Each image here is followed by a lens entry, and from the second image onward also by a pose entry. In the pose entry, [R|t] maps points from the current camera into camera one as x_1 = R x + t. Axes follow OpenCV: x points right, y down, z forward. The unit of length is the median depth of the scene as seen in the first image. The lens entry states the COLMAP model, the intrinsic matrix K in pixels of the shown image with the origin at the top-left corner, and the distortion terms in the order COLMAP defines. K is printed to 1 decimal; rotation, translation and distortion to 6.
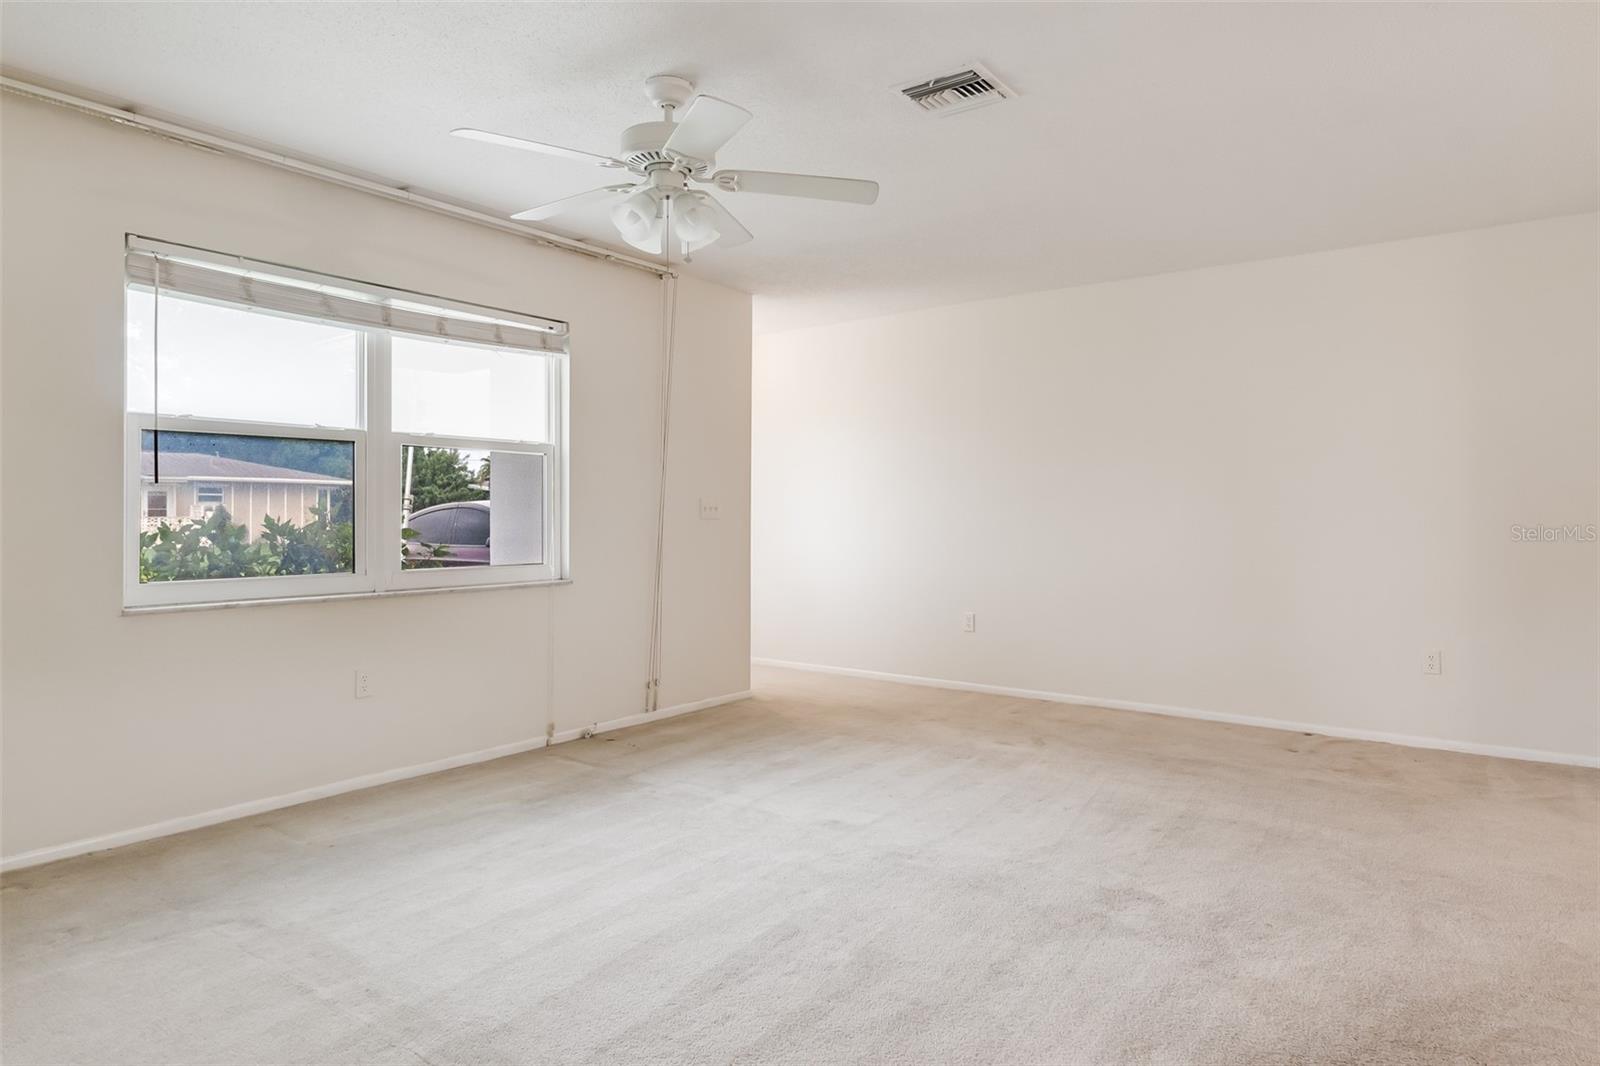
lens RADIAL K [[965.3, 0, 807.0], [0, 965.3, 509.9], [0, 0, 1]] dist [0.002860, -0.000446]
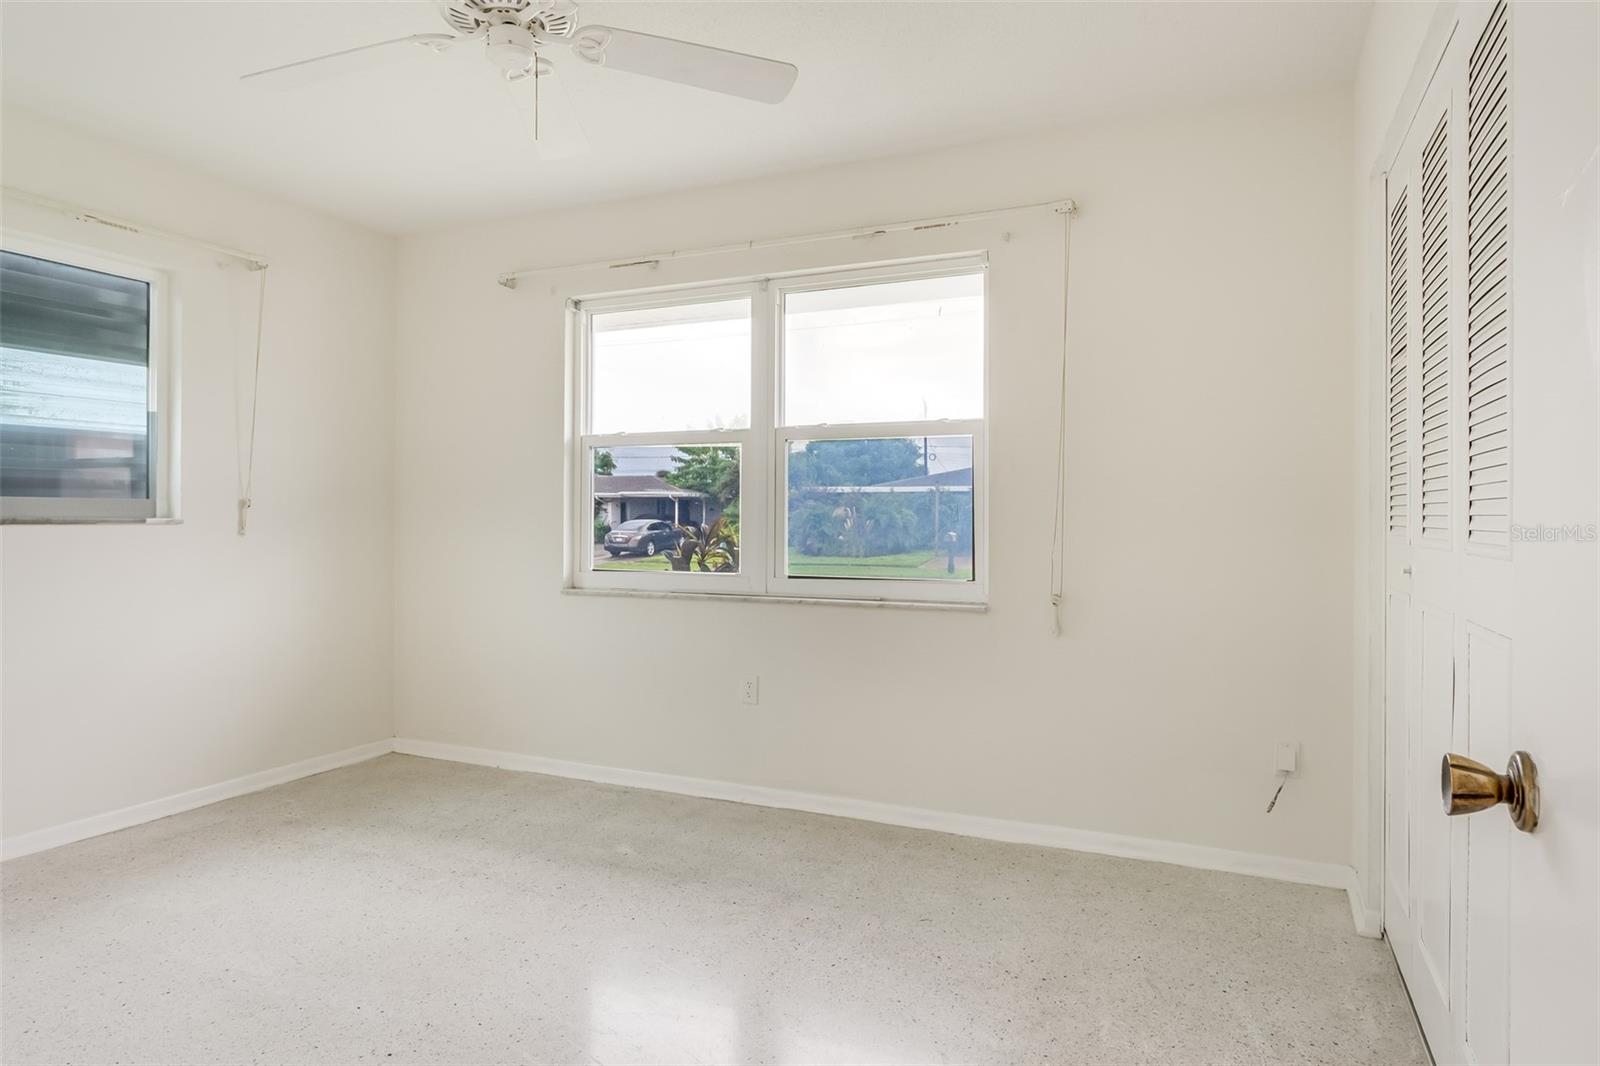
lens RADIAL K [[965.3, 0, 807.0], [0, 965.3, 509.9], [0, 0, 1]] dist [0.002860, -0.000446]
pose [[0.133250, -0.017518, -0.990928, 0.491337], [0.007664, 0.999832, -0.016645, 0.015334], [0.991053, -0.005376, 0.133362, 0.891920]]
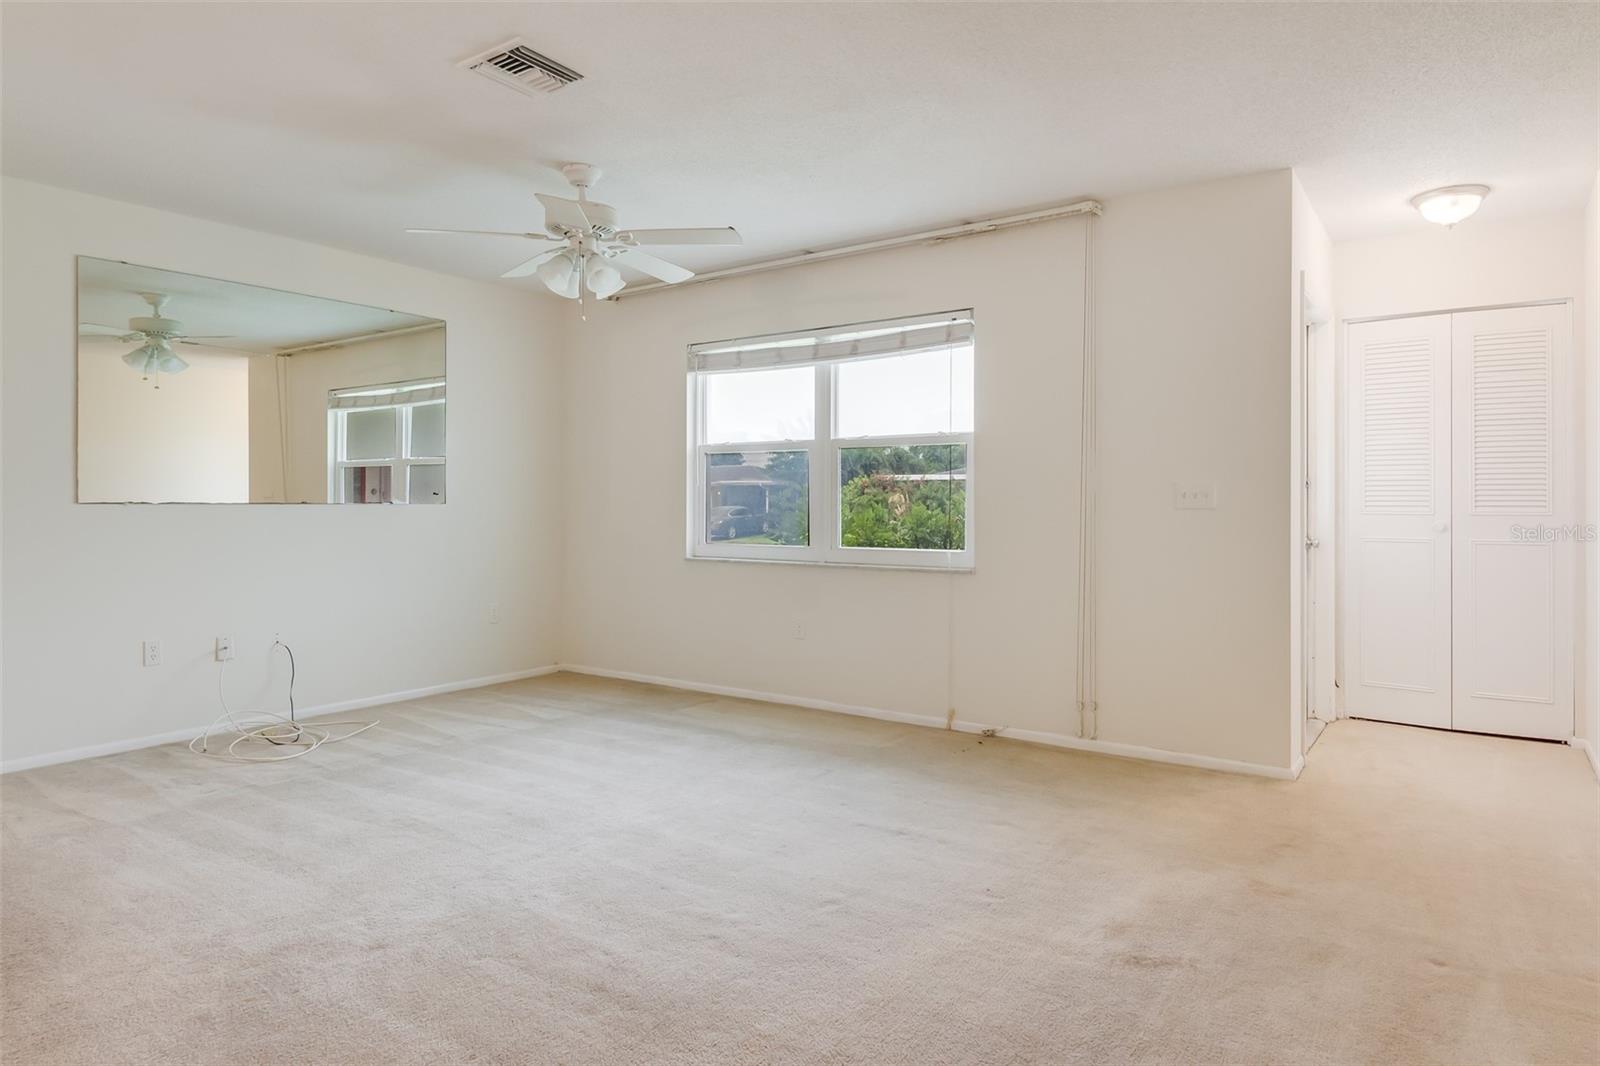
lens RADIAL K [[952.5, 0, 802.5], [0, 952.5, 498.4], [0, 0, 1]] dist [0.000179, 0.000392]
pose [[0.024375, -0.006526, -0.999682, 0.822802], [0.003607, 0.999973, -0.006440, 0.006303], [0.999696, -0.003449, 0.024397, 0.916790]]
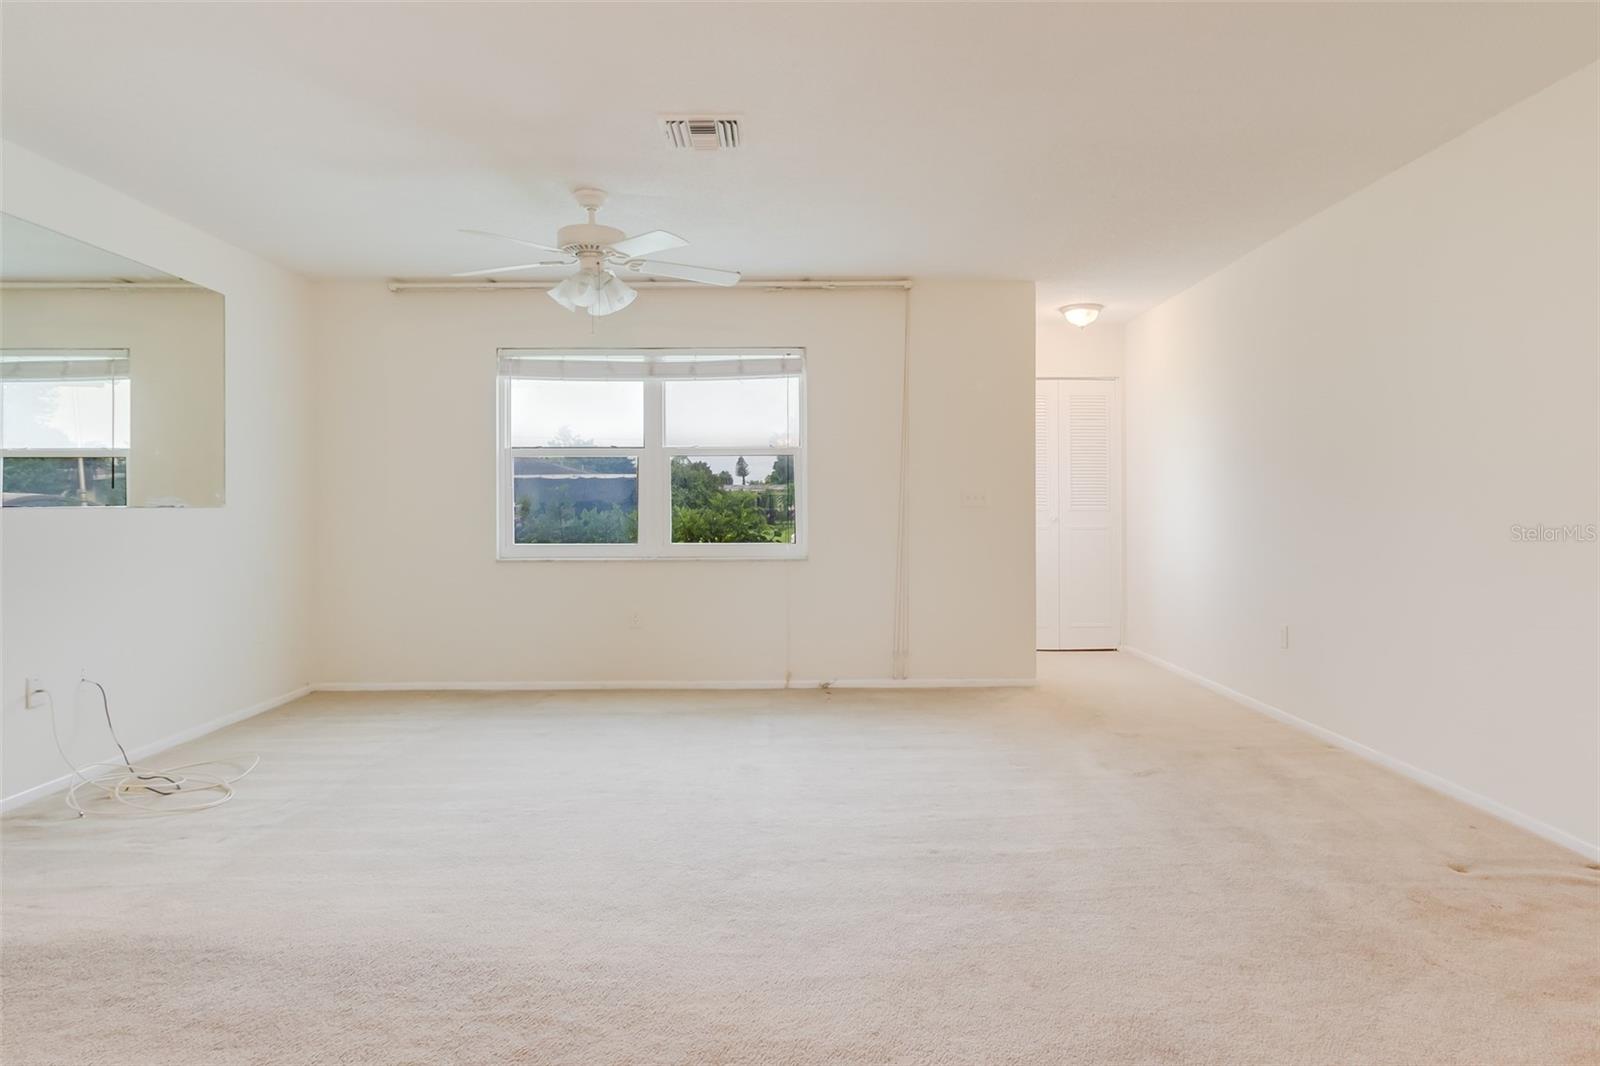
lens RADIAL K [[952.5, 0, 802.5], [0, 952.5, 498.4], [0, 0, 1]] dist [0.000179, 0.000392]
pose [[0.605076, -0.009909, -0.796106, 0.816186], [0.008348, 0.999947, -0.006101, 0.005716], [0.796124, -0.002954, 0.605126, 0.300427]]
